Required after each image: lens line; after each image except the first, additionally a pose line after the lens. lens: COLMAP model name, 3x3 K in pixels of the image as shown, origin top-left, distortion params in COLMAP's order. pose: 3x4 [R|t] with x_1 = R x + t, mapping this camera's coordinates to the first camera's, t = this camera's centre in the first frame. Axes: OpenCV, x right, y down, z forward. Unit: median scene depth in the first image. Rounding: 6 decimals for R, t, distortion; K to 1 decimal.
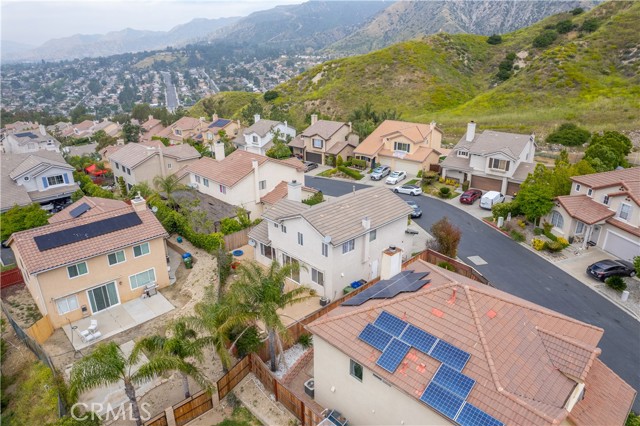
lens RADIAL K [[410.3, 0, 321.6], [0, 410.3, 213.8], [0, 0, 1]] dist [-0.072901, 0.068349]
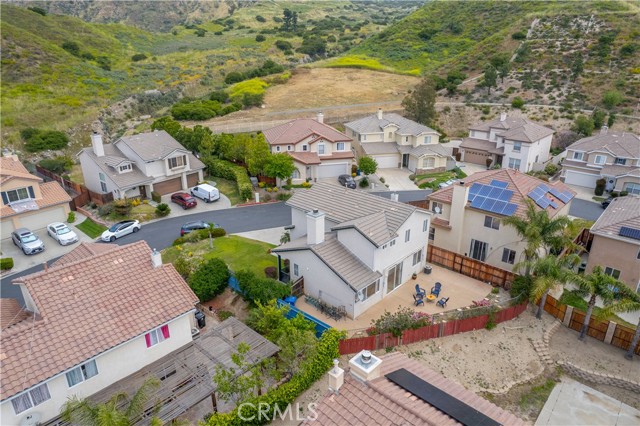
lens RADIAL K [[410.3, 0, 321.6], [0, 410.3, 213.8], [0, 0, 1]] dist [-0.072901, 0.068349]
pose [[-0.044418, -0.367602, 0.928922, -0.495461], [0.366167, 0.859138, 0.357496, -0.217985], [-0.929488, 0.356020, 0.096442, 0.569156]]
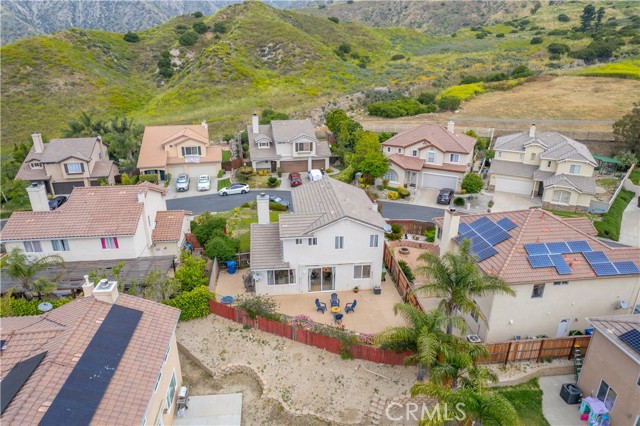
lens RADIAL K [[410.3, 0, 321.6], [0, 410.3, 213.8], [0, 0, 1]] dist [-0.072901, 0.068349]
pose [[0.607853, -0.287034, 0.740356, -0.408307], [0.284200, 0.949257, 0.134688, -0.076735], [-0.741448, 0.128539, 0.658584, 0.202714]]
